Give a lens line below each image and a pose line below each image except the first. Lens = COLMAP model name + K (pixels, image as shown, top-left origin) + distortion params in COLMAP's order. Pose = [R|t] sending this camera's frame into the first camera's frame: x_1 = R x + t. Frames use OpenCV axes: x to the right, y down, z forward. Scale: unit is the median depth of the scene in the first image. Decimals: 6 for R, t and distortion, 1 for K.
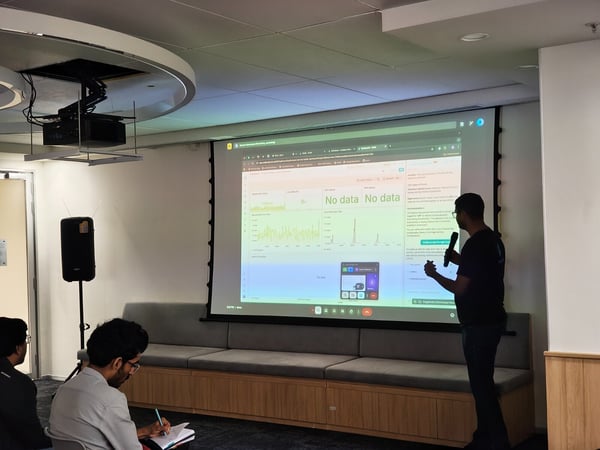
lens RADIAL K [[822.6, 0, 296.7], [0, 822.6, 225.0], [0, 0, 1]] dist [0.086892, 0.000000]
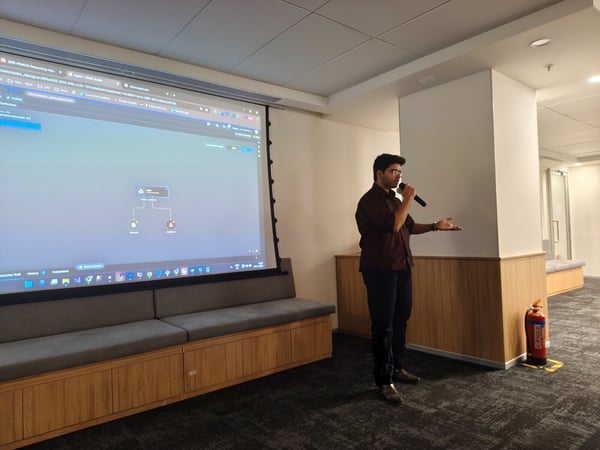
lens RADIAL K [[419.3, 0, 304.0], [0, 419.3, 221.0], [0, 0, 1]] dist [0.030557, -0.031579]
pose [[0.273483, 0.051364, 0.960505, -0.379632], [0.011518, 0.998327, -0.056666, 0.081451], [-0.961808, 0.026560, 0.272434, 0.747944]]
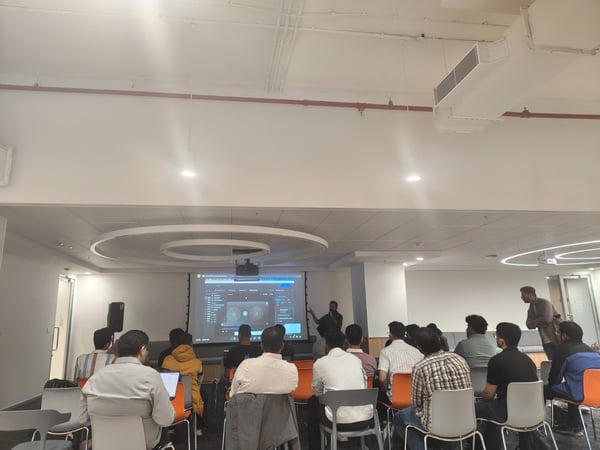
lens RADIAL K [[437.3, 0, 289.4], [0, 437.3, 226.5], [0, 0, 1]] dist [0.010905, -0.002819]
pose [[0.723341, 0.154687, 0.672941, -0.992919], [-0.006467, 0.976058, -0.217413, 0.059471], [-0.690461, 0.152912, 0.707023, -0.217791]]
